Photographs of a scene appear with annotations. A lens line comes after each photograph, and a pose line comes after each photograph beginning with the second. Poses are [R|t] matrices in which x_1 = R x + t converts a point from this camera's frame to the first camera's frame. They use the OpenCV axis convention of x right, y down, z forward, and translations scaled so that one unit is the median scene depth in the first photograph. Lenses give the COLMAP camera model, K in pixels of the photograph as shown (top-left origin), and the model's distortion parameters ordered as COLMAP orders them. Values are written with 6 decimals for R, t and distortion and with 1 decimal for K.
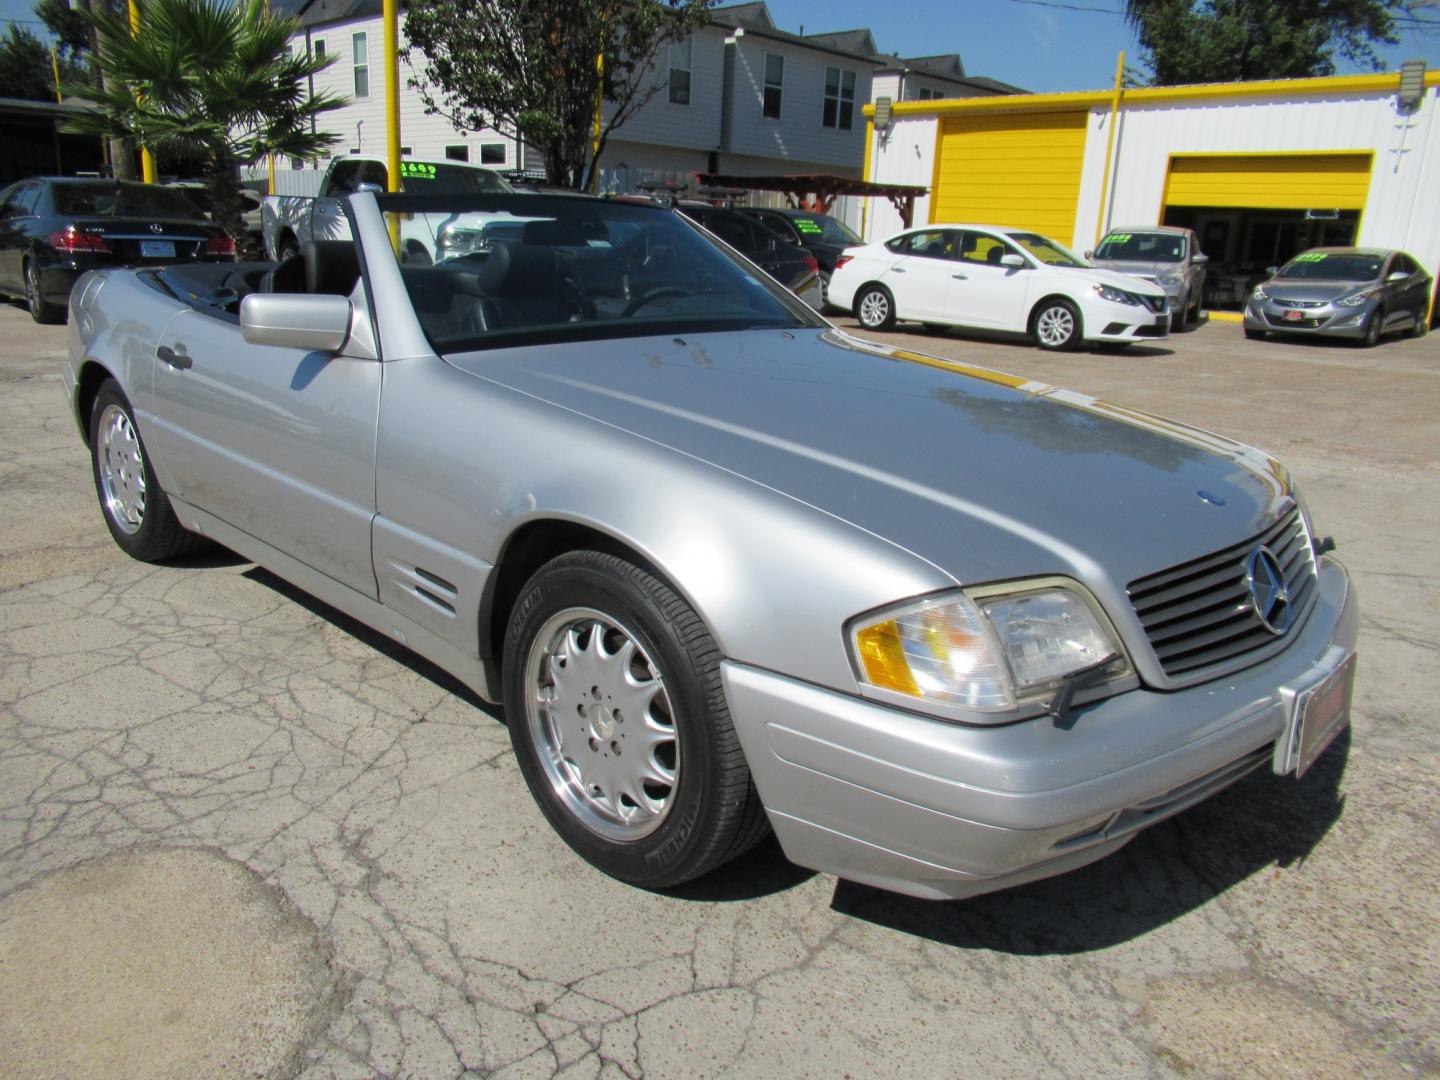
lens RADIAL K [[1037.7, 0, 695.7], [0, 1037.7, 536.3], [0, 0, 1]] dist [0.001921, 0.000349]
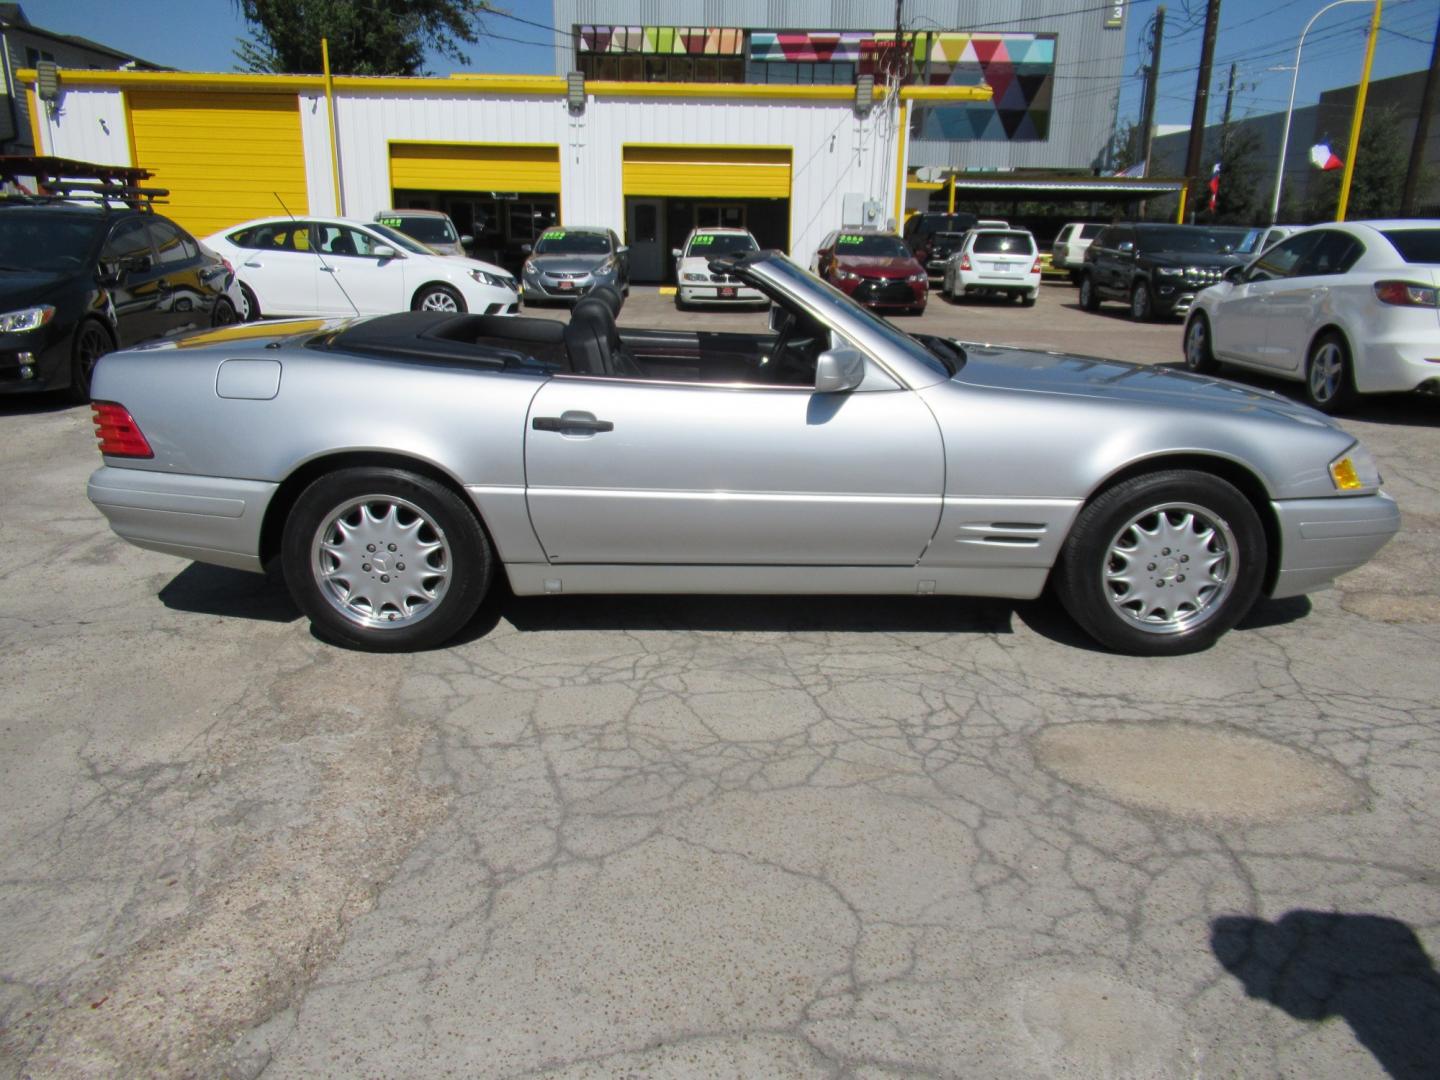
lens RADIAL K [[1031.5, 0, 725.8], [0, 1031.5, 538.5], [0, 0, 1]] dist [0.008474, -0.009961]
pose [[0.700802, -0.232266, 0.674484, -0.225770], [0.214644, 0.970349, 0.111131, -0.028403], [-0.680297, 0.066893, 0.729877, 0.029839]]
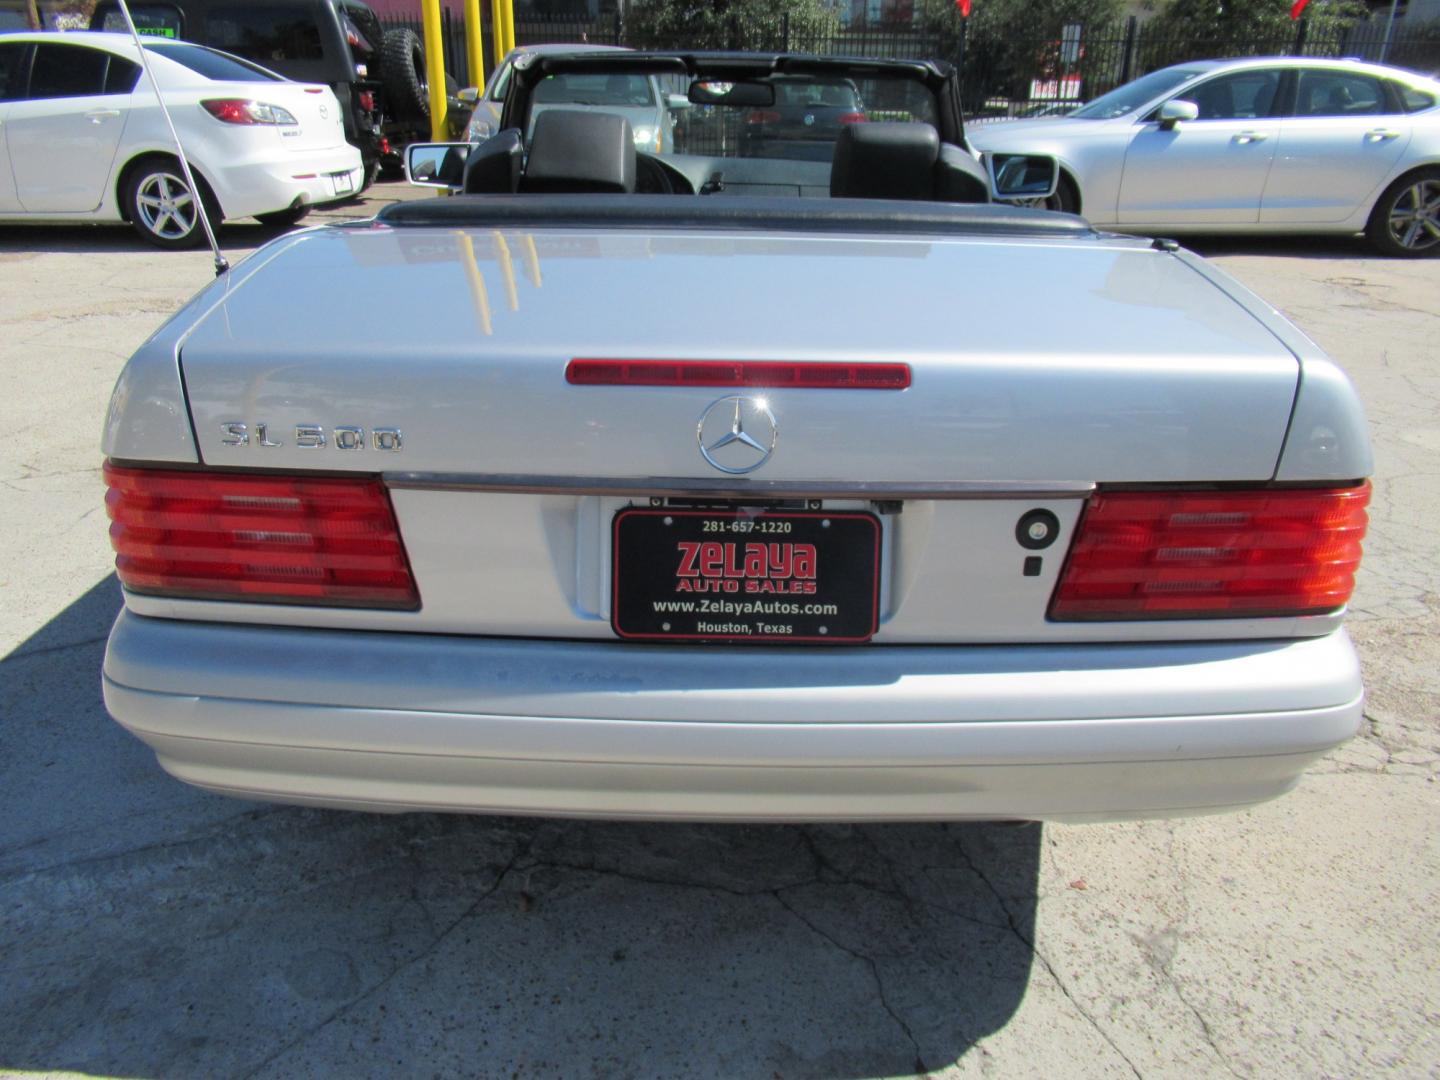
lens RADIAL K [[1031.5, 0, 725.8], [0, 1031.5, 538.5], [0, 0, 1]] dist [0.008474, -0.009961]
pose [[-0.668190, -0.340040, 0.661737, -0.185993], [0.175239, 0.792485, 0.584174, -0.107853], [-0.723059, 0.506301, -0.469942, 0.345094]]
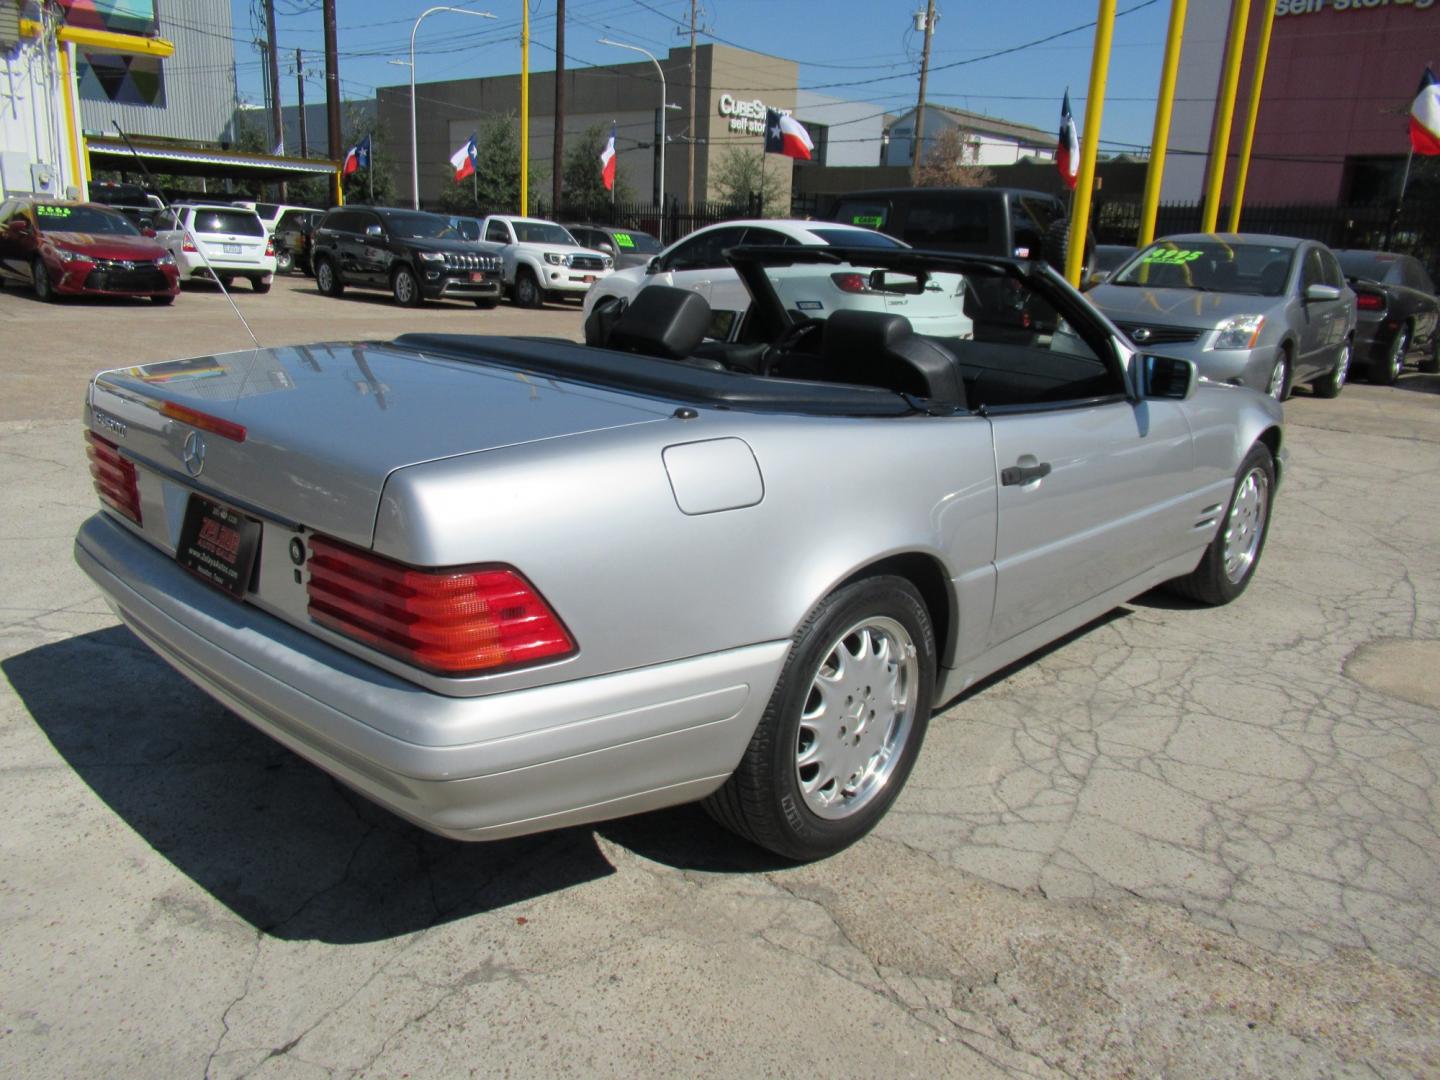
lens RADIAL K [[1031.5, 0, 725.8], [0, 1031.5, 538.5], [0, 0, 1]] dist [0.008474, -0.009961]
pose [[-0.018749, -0.315104, 0.948872, -0.259925], [0.234020, 0.921293, 0.310570, -0.086975], [-0.972051, 0.227877, 0.056467, 0.241609]]
